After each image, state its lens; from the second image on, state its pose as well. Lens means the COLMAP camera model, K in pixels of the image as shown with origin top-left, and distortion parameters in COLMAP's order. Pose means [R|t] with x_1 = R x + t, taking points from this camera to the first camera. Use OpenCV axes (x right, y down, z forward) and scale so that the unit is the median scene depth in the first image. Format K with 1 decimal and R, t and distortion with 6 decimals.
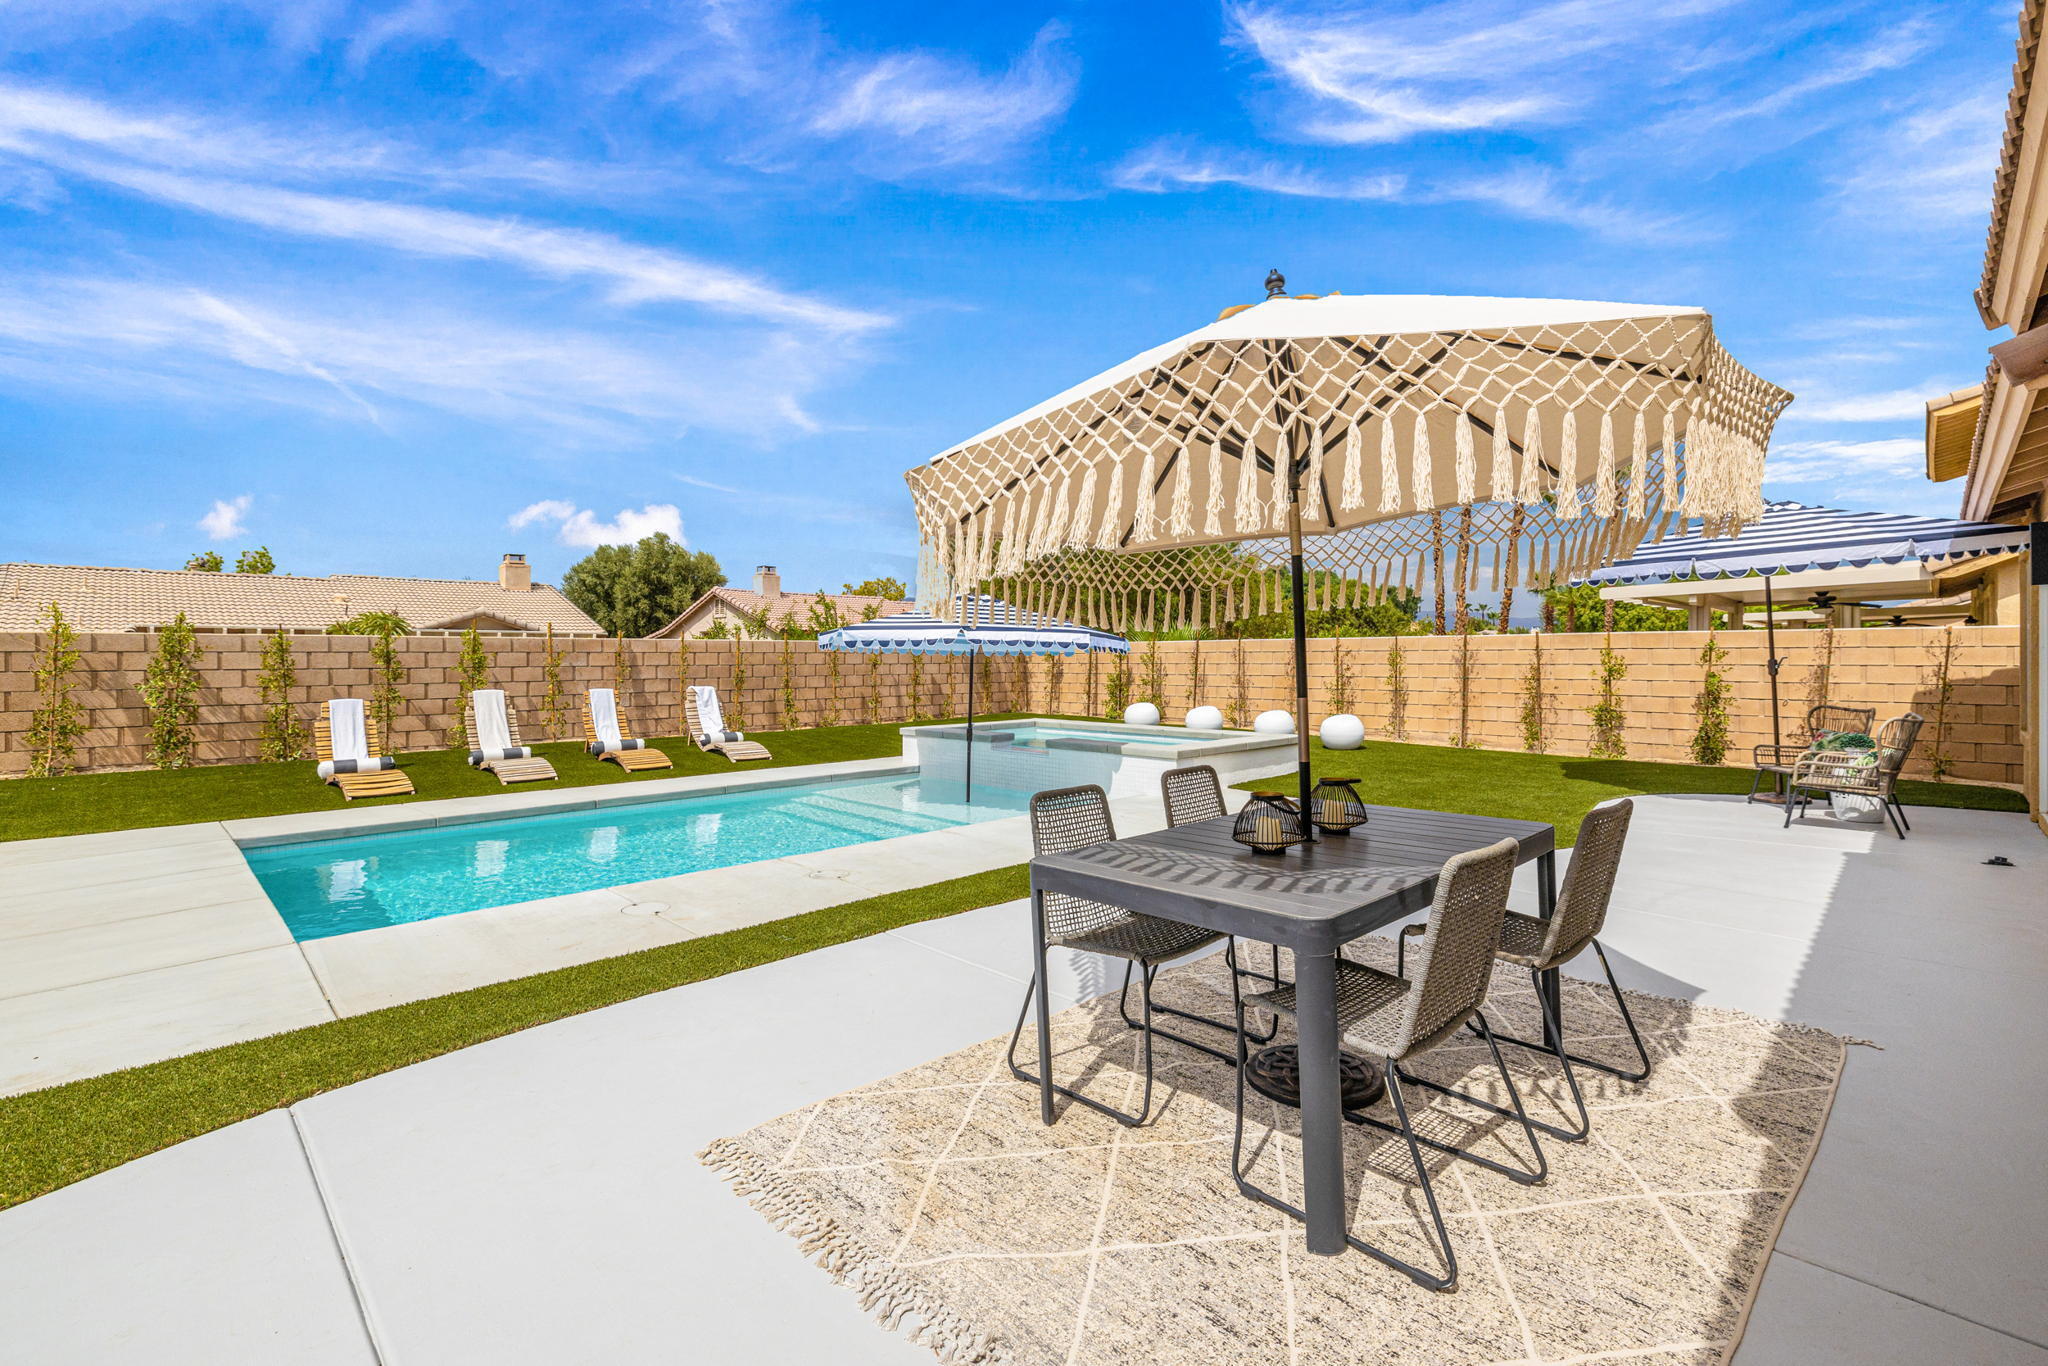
lens RADIAL K [[918.4, 0, 1033.4], [0, 918.4, 660.0], [0, 0, 1]] dist [-0.000631, -0.000151]
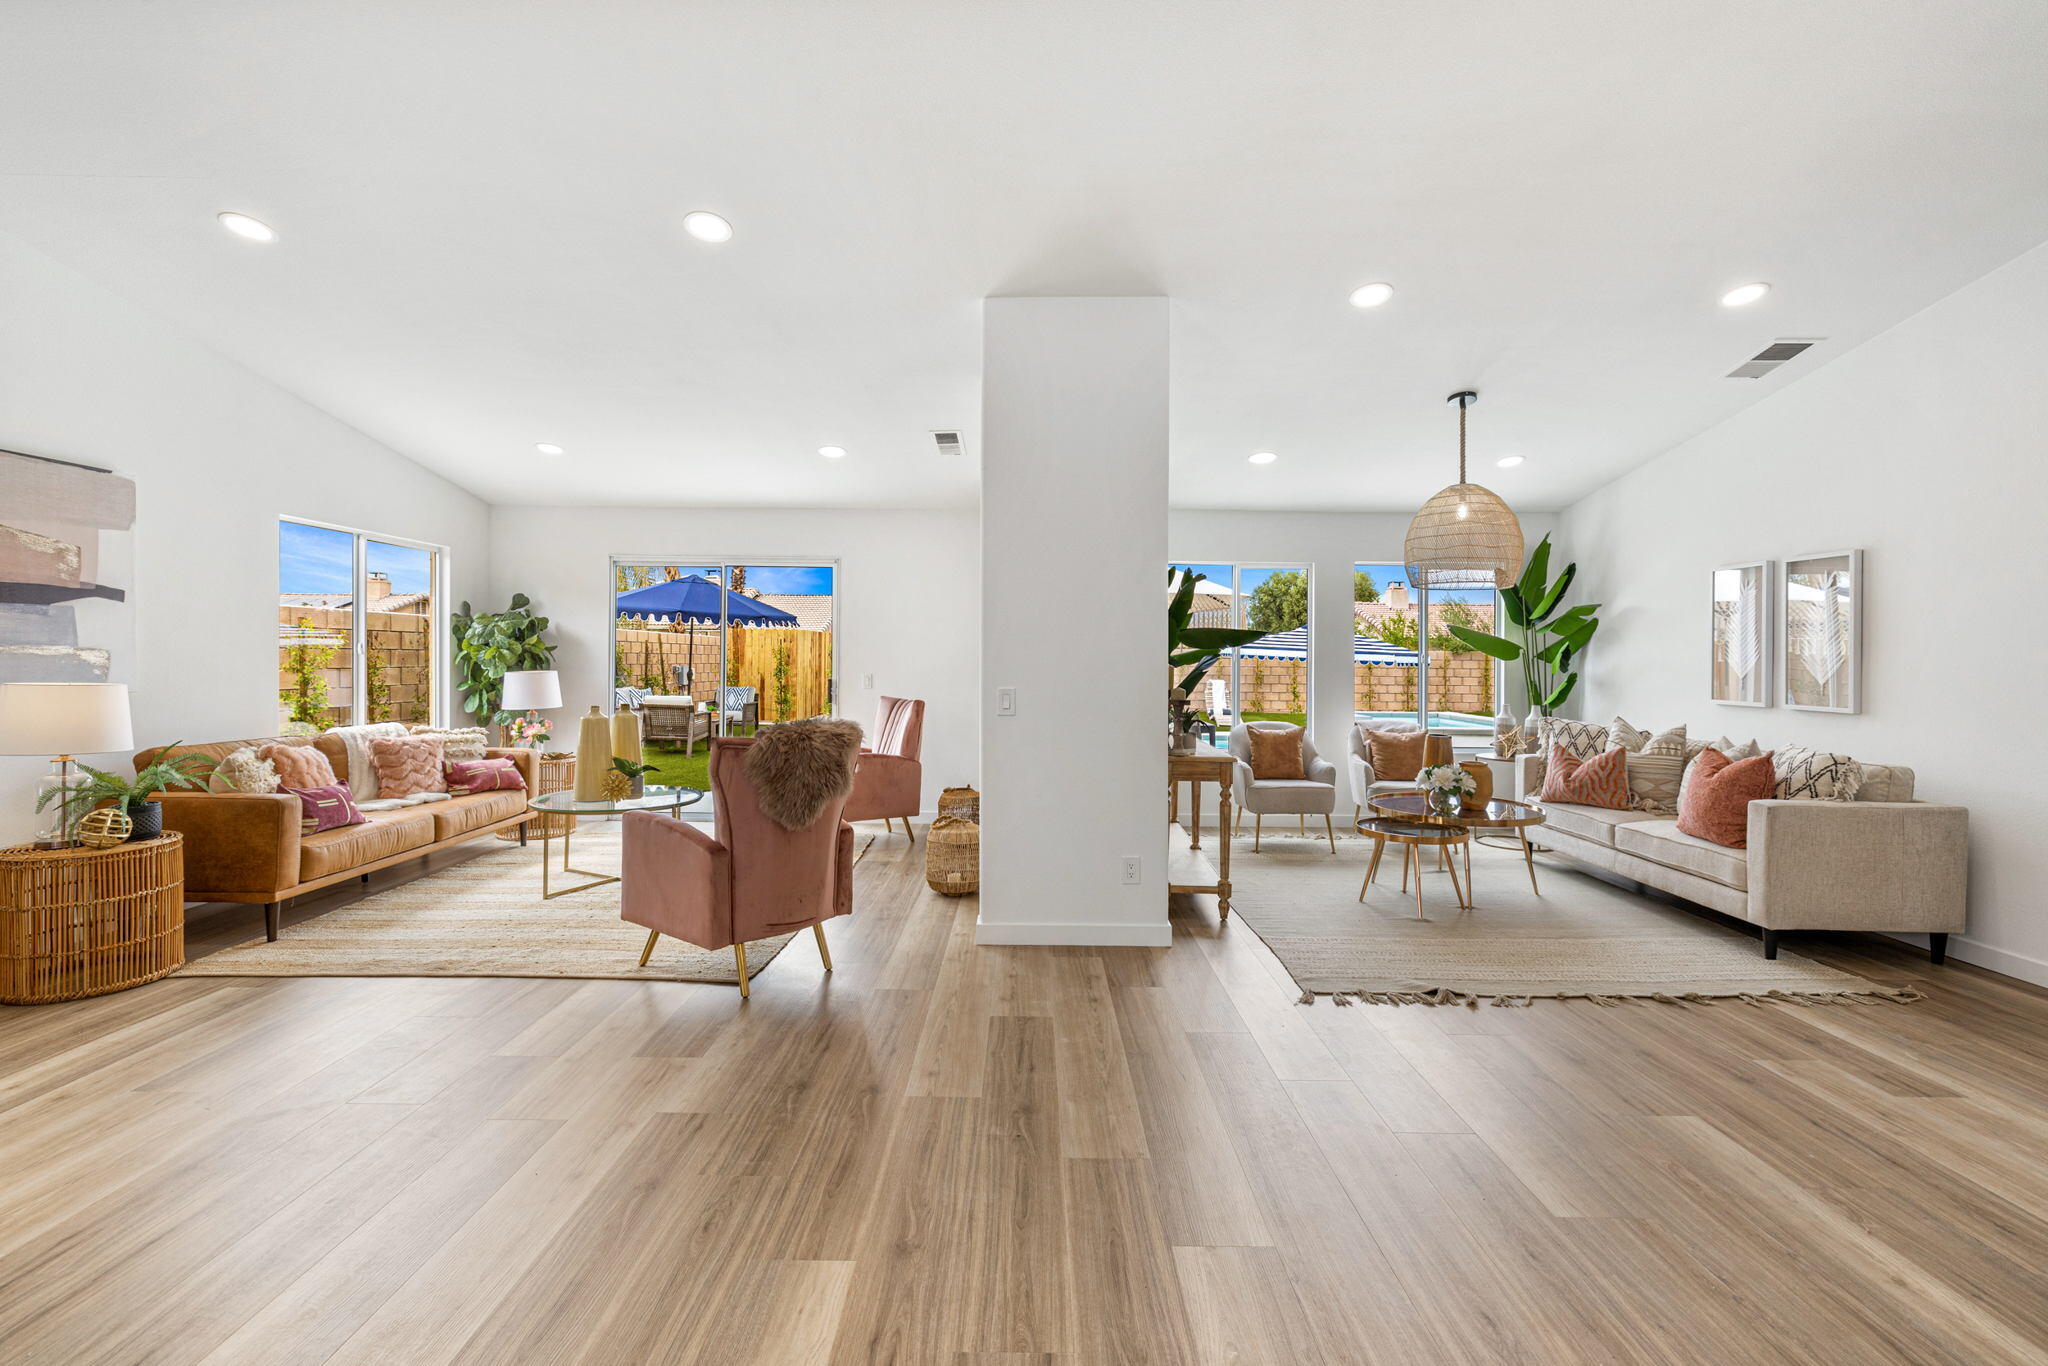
lens RADIAL K [[882.7, 0, 1011.4], [0, 882.7, 653.0], [0, 0, 1]] dist [-0.000810, 0.000056]
pose [[0.693529, 0.003976, -0.720418, 0.517353], [-0.010862, 0.999929, -0.004938, -0.007144], [0.720347, 0.011250, 0.693523, -0.335082]]
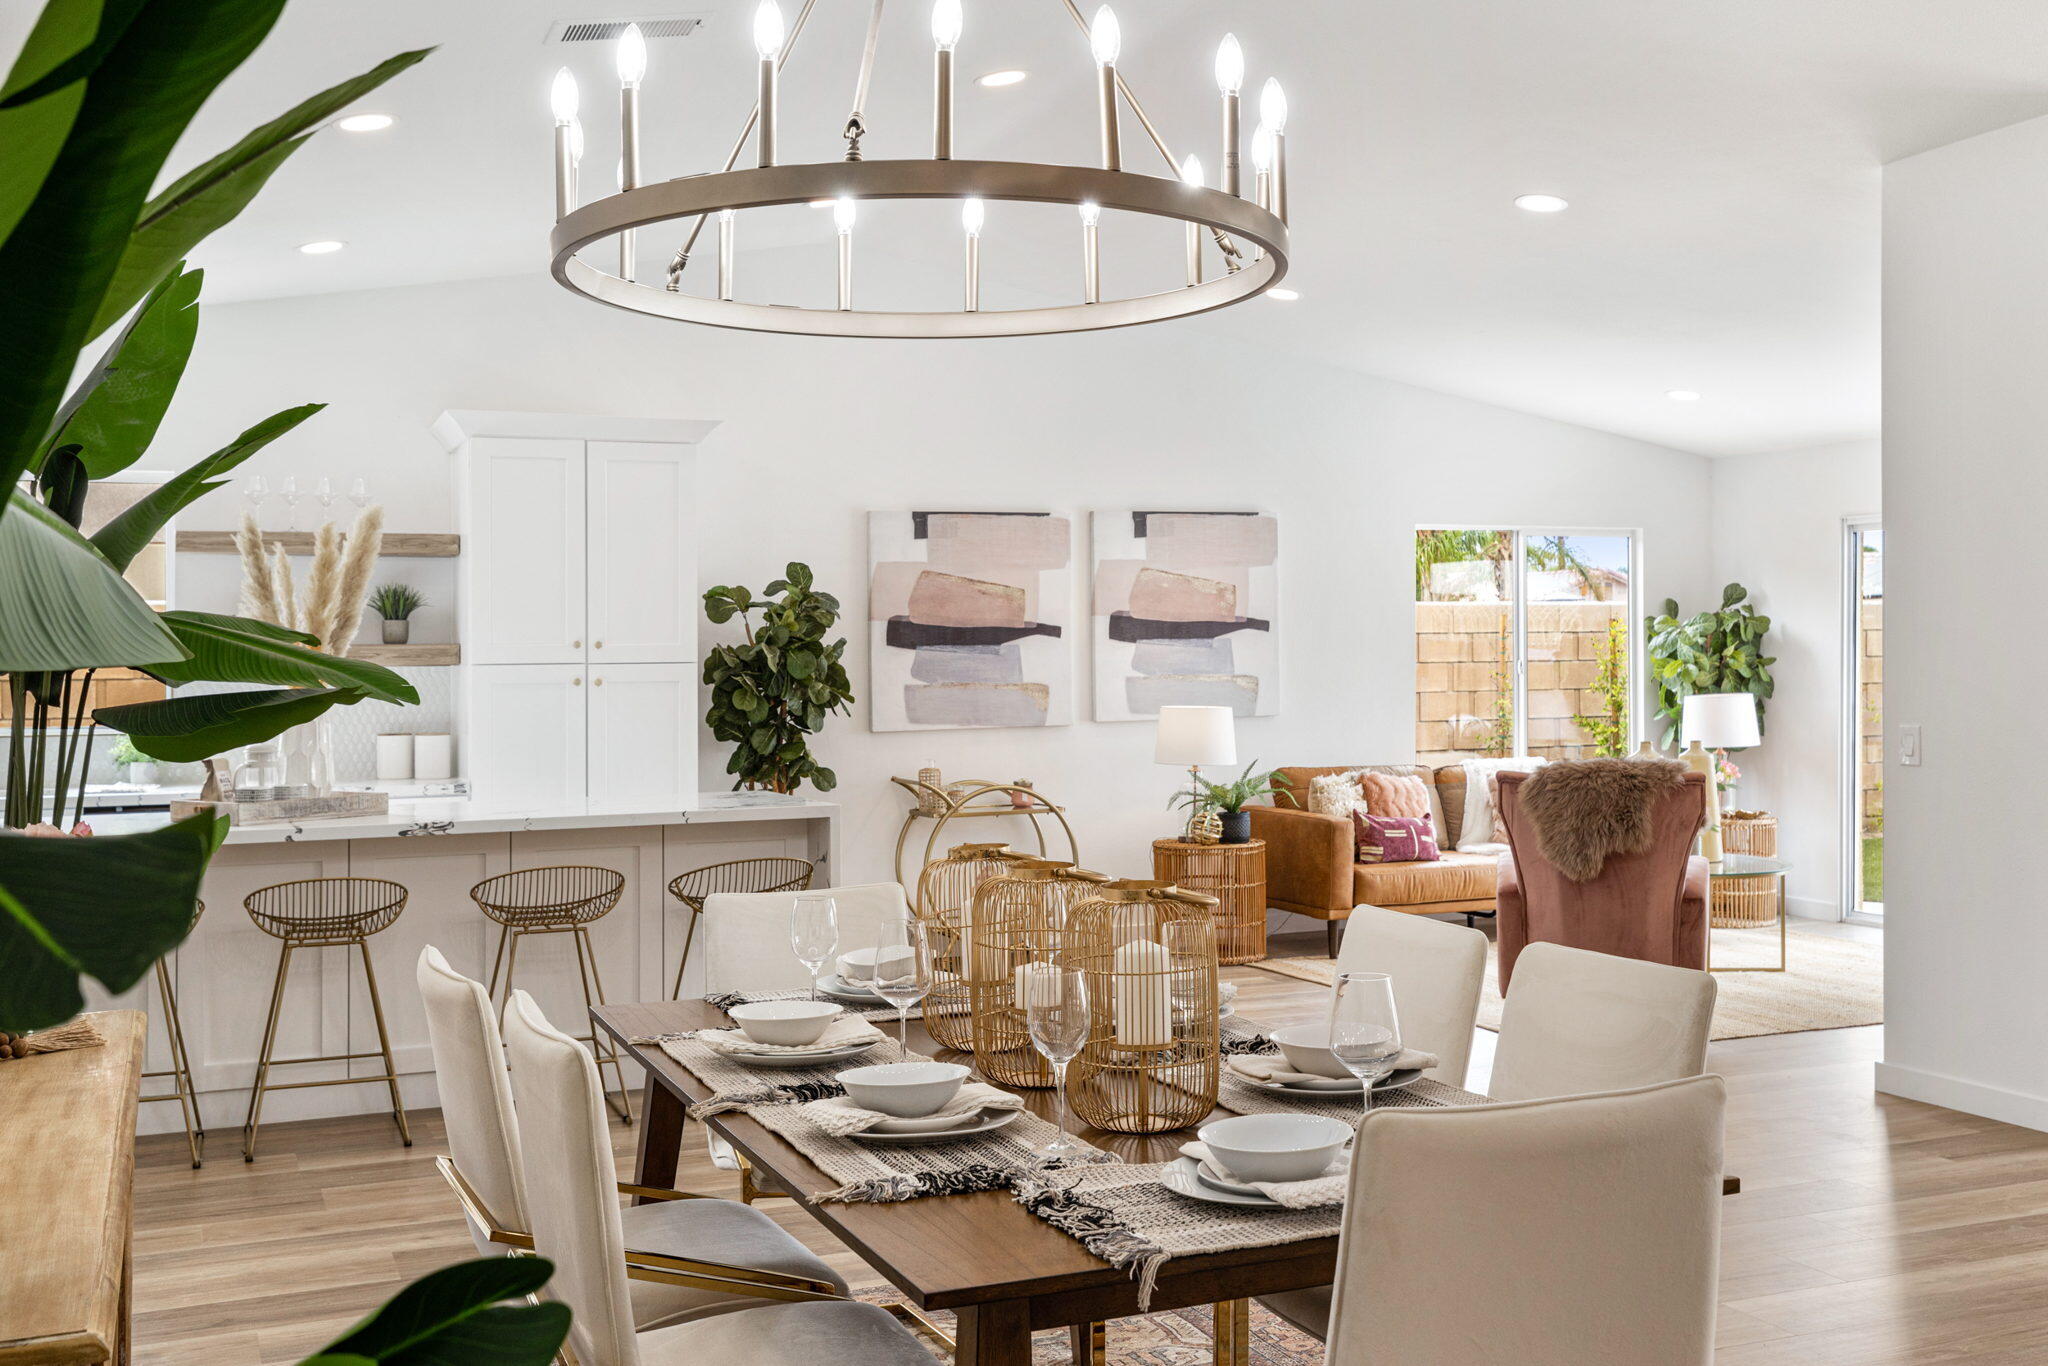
lens RADIAL K [[1908.3, 0, 990.3], [0, 1908.3, 682.1], [0, 0, 1]] dist [-0.008142, -0.004837]
pose [[-0.409396, 0.017832, -0.912183, 0.793399], [0.013083, 0.999821, 0.013674, -0.015699], [0.912263, -0.006336, -0.409556, -0.136369]]
